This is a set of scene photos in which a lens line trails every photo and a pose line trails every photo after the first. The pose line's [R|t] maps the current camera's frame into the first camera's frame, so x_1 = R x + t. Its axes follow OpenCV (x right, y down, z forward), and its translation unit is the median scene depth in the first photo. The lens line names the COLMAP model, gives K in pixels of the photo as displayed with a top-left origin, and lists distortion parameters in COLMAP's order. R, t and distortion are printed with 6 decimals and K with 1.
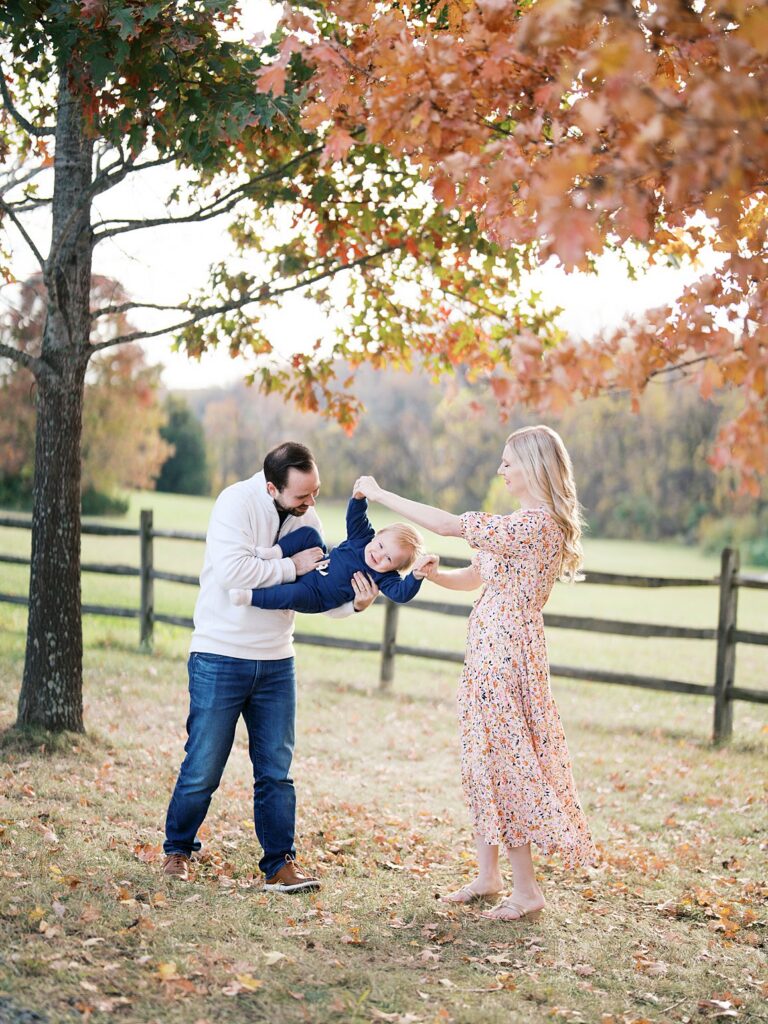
lens RADIAL K [[1528.3, 0, 373.8], [0, 1528.3, 511.9], [0, 0, 1]] dist [-0.166253, 0.927563]
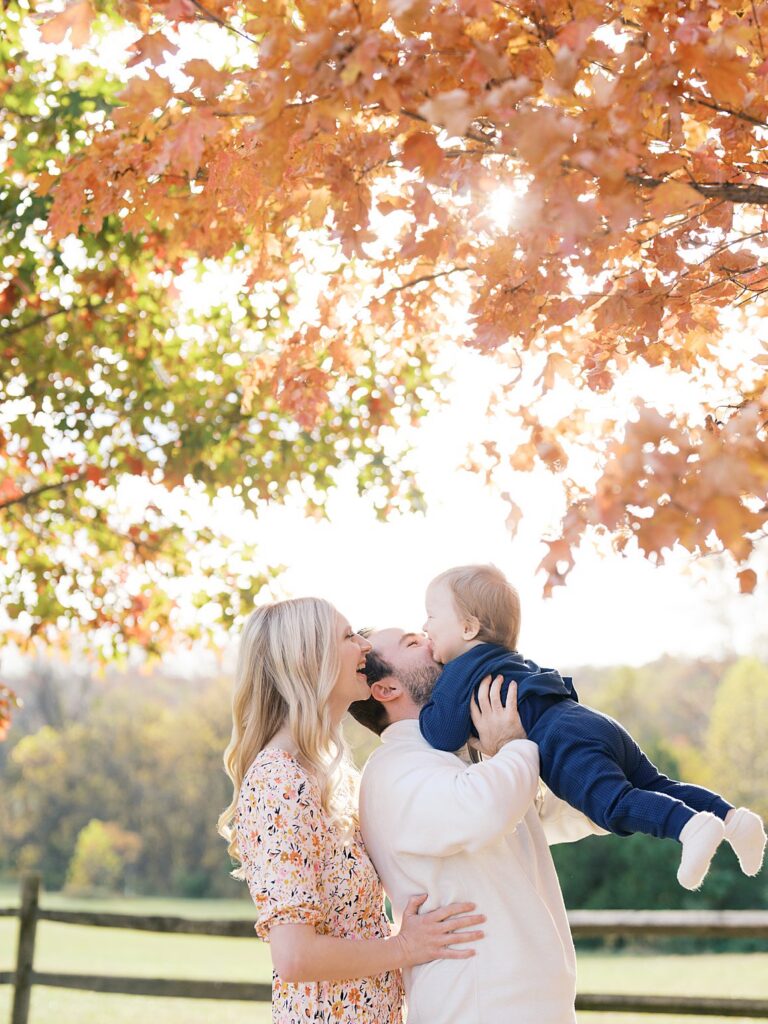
lens RADIAL K [[1528.3, 0, 373.8], [0, 1528.3, 511.9], [0, 0, 1]] dist [-0.166253, 0.927563]
pose [[0.951538, 0.026093, 0.306423, -0.073009], [0.048295, 0.971352, -0.232686, 0.024065], [-0.303716, 0.236208, 0.923018, 0.256522]]
